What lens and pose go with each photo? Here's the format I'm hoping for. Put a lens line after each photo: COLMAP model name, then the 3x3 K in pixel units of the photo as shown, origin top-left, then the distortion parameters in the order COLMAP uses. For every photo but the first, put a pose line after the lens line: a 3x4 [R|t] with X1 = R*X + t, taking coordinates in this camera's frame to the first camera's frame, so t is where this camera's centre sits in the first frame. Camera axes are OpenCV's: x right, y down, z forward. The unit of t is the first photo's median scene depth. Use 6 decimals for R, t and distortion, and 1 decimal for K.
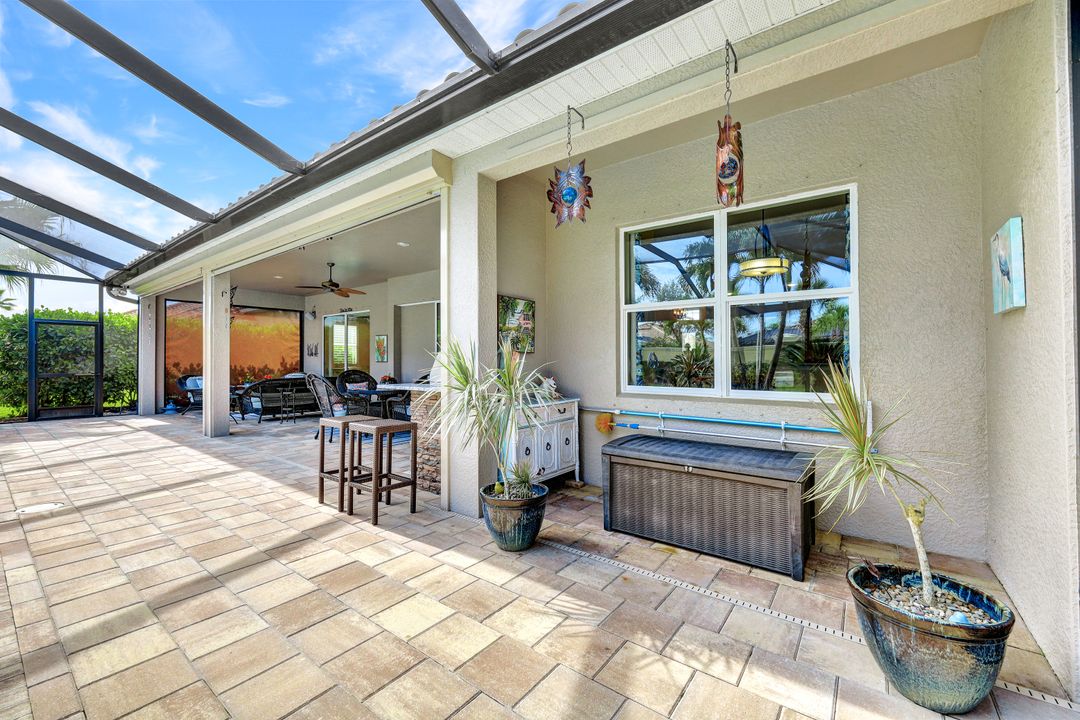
lens RADIAL K [[433.6, 0, 538.8], [0, 433.6, 358.4], [0, 0, 1]] dist [-0.004397, 0.000237]
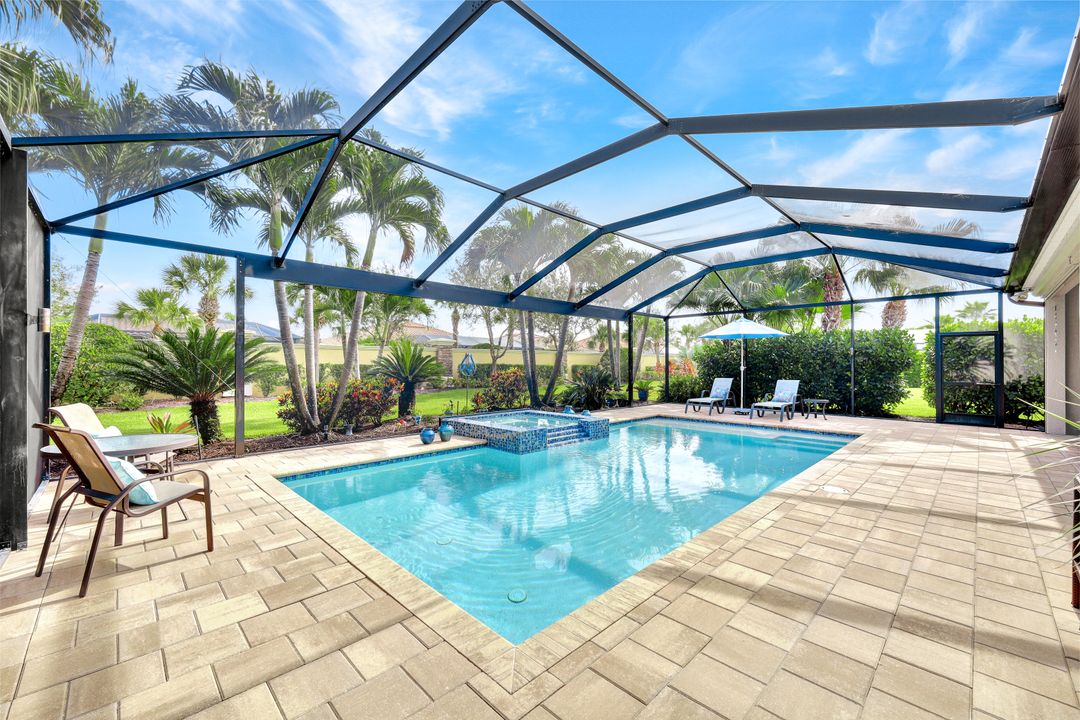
lens RADIAL K [[433.6, 0, 536.3], [0, 433.6, 360.6], [0, 0, 1]] dist [-0.004397, 0.000237]
pose [[-0.133556, -0.004877, -0.991029, 0.264335], [-0.001328, 0.999988, -0.004742, -0.033257], [0.991040, 0.000683, -0.133561, 0.309192]]
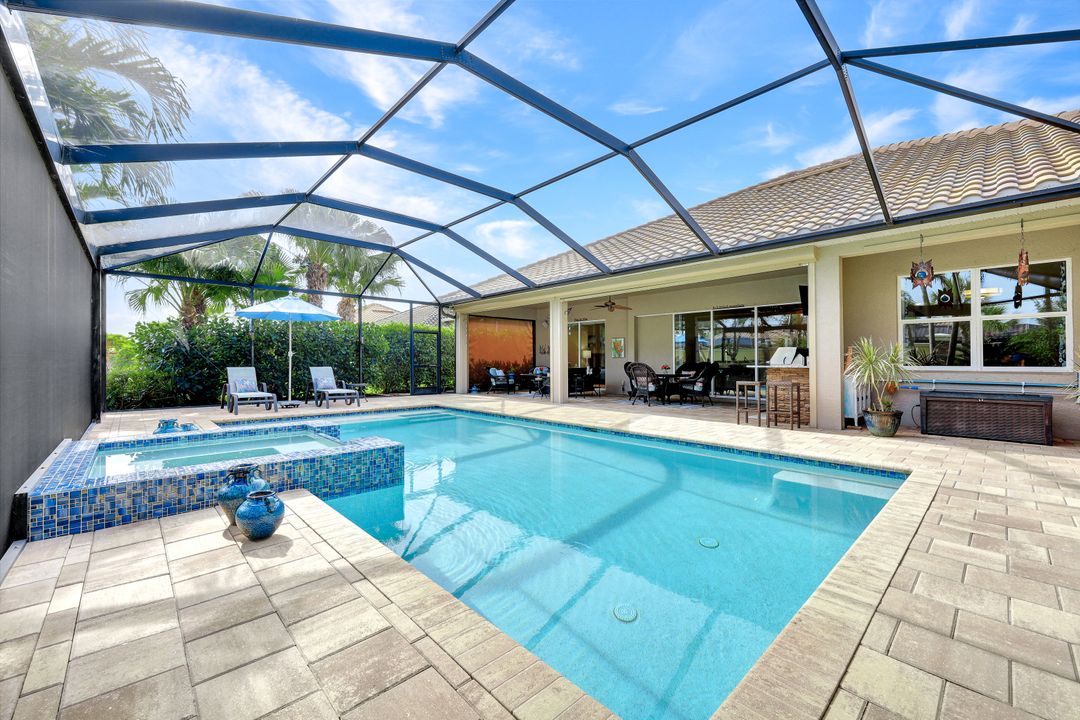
lens RADIAL K [[433.6, 0, 534.0], [0, 433.6, 357.1], [0, 0, 1]] dist [-0.004397, 0.000237]
pose [[0.984305, -0.000618, -0.176473, -1.256755], [-0.000751, 0.999970, -0.007693, 0.053306], [0.176473, 0.007705, 0.984275, -1.280130]]
